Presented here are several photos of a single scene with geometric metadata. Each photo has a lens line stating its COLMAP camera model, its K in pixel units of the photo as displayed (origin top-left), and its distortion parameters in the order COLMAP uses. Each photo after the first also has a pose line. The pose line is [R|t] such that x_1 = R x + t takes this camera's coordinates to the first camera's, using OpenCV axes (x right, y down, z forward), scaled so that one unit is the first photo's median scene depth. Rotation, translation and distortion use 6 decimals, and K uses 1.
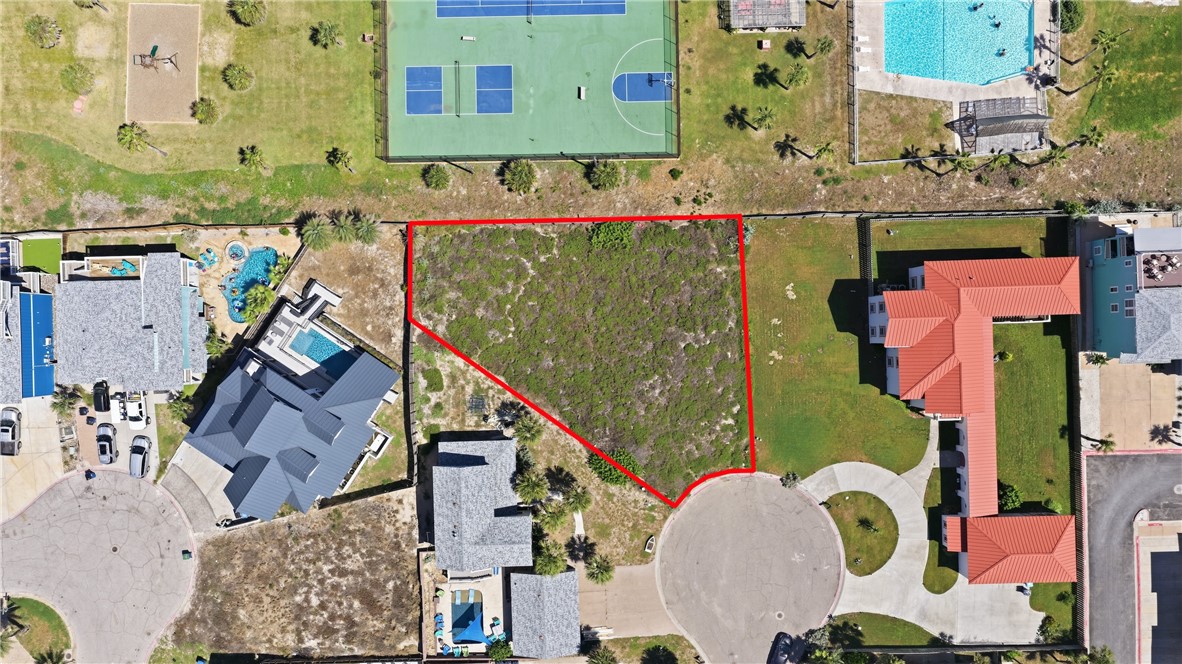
lens RADIAL K [[973.6, 0, 591.0], [0, 973.6, 332.0], [0, 0, 1]] dist [-0.000988, 0.006019]
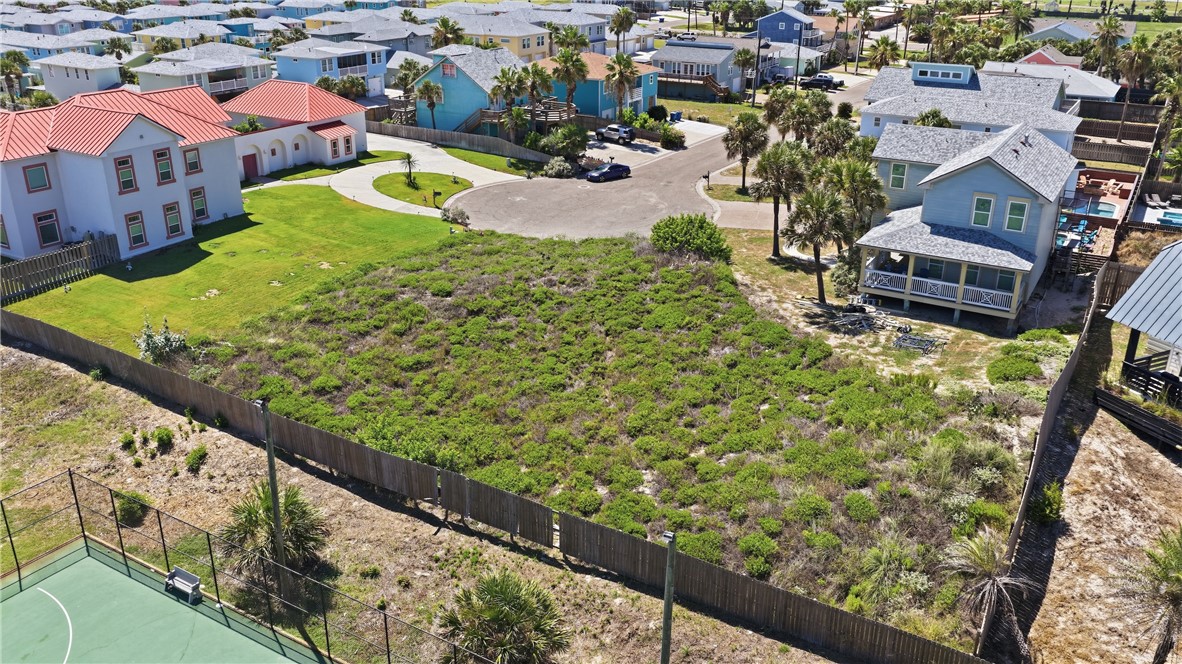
lens RADIAL K [[973.6, 0, 591.0], [0, 973.6, 332.0], [0, 0, 1]] dist [-0.000988, 0.006019]
pose [[-0.843505, -0.208423, 0.495034, -0.202877], [0.537119, -0.324677, 0.778516, -0.322644], [-0.001534, 0.922575, 0.385815, 0.820382]]
